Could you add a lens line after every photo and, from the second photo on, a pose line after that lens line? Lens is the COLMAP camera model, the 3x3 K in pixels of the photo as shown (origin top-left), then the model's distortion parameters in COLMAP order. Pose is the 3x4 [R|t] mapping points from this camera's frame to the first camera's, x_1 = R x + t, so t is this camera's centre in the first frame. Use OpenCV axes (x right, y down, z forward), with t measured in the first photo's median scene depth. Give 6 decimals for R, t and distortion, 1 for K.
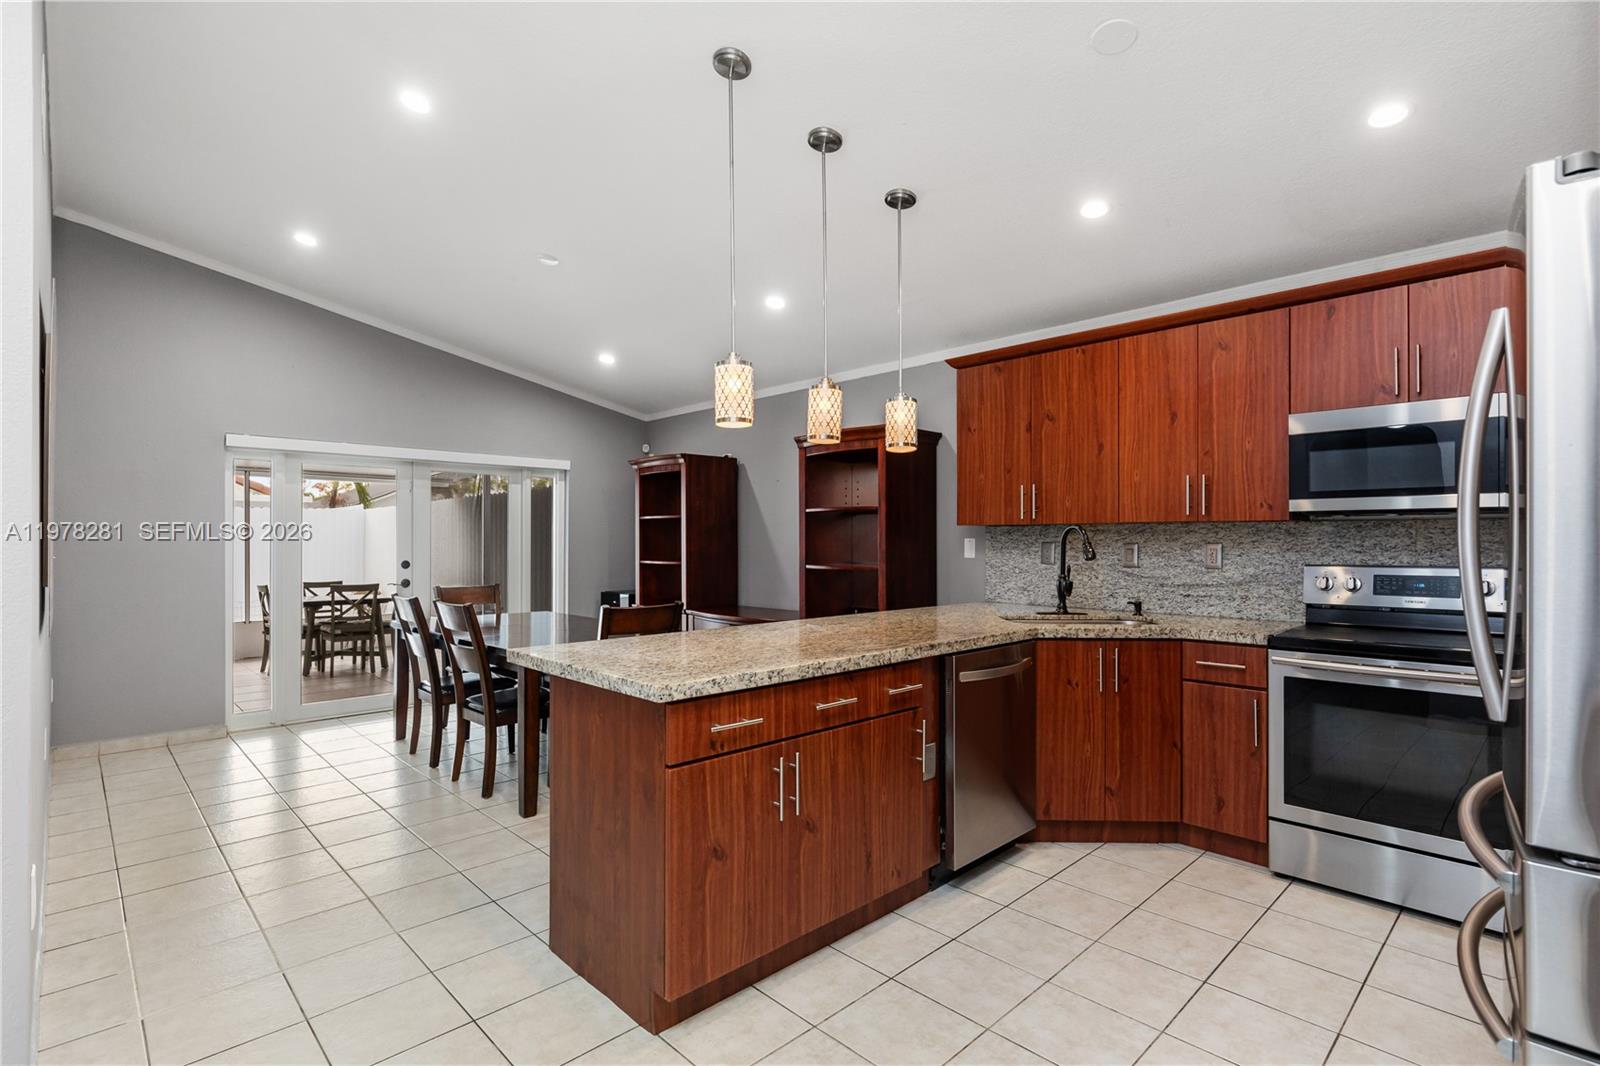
lens RADIAL K [[759.1, 0, 784.8], [0, 759.1, 538.8], [0, 0, 1]] dist [0.000834, -0.000585]
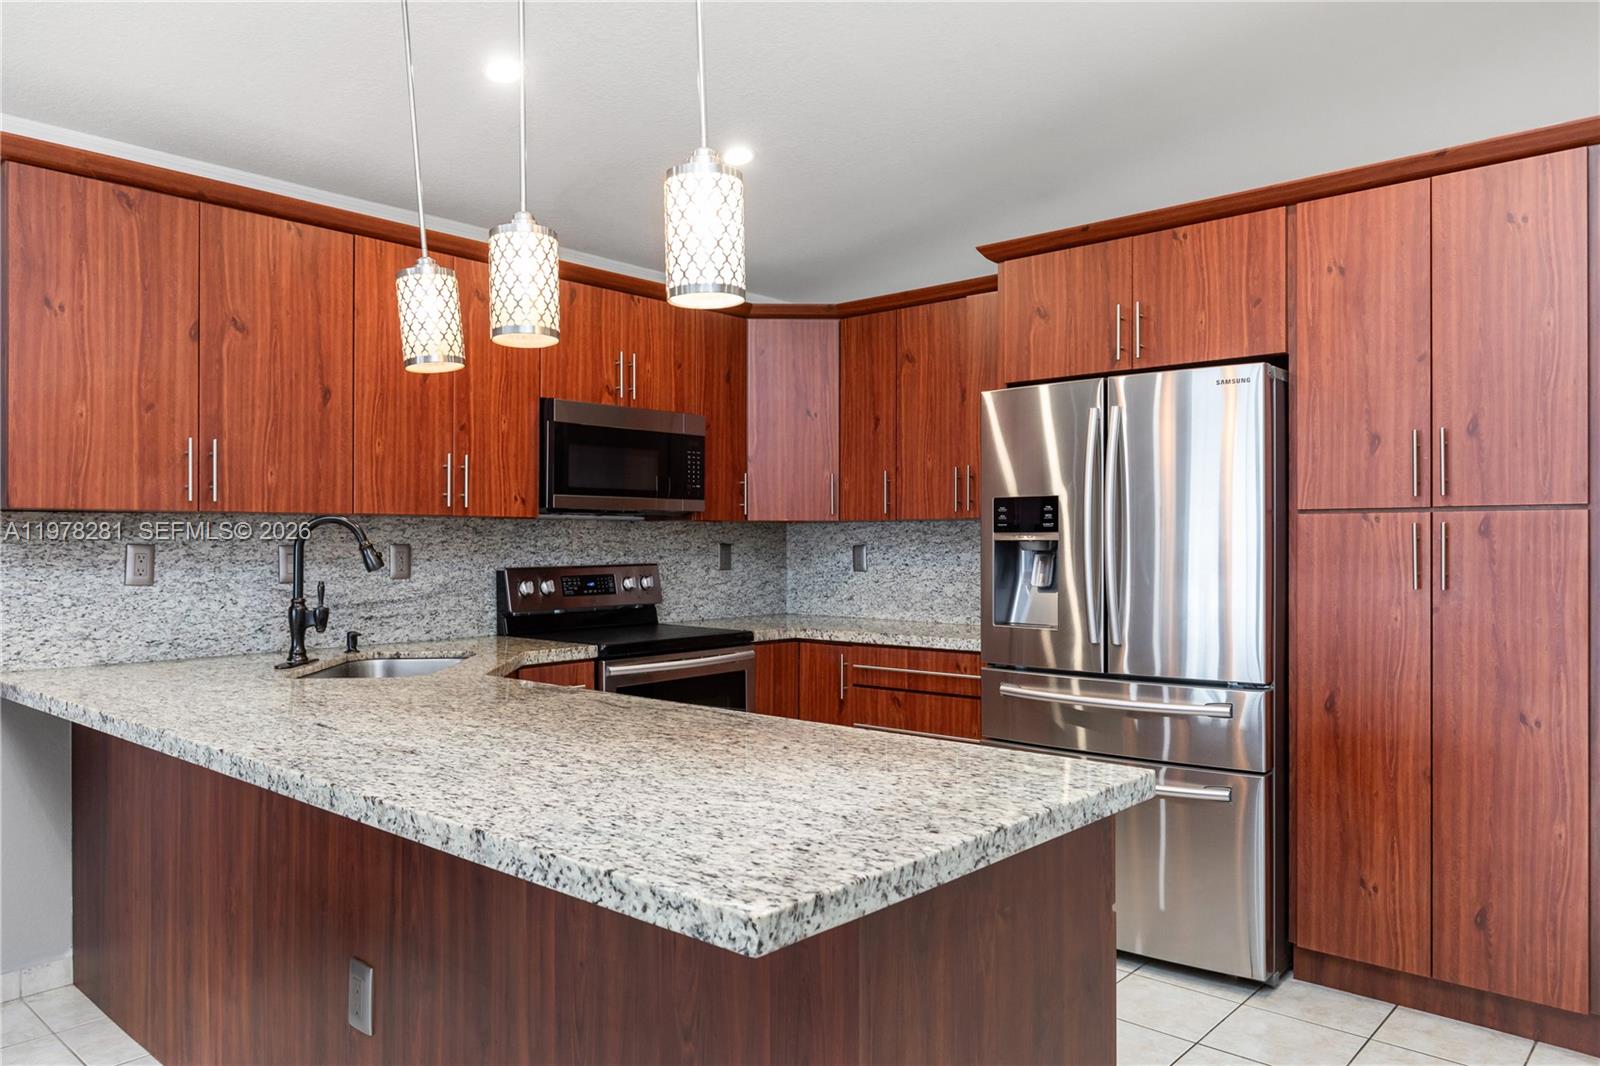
lens RADIAL K [[1095.5, 0, 785.3], [0, 1095.5, 537.4], [0, 0, 1]] dist [0.001977, -0.003593]
pose [[-0.078565, 0.002016, 0.996907, -0.595295], [-0.000021, 0.999998, -0.002024, 0.001292], [-0.996909, -0.000180, -0.078565, 0.778708]]
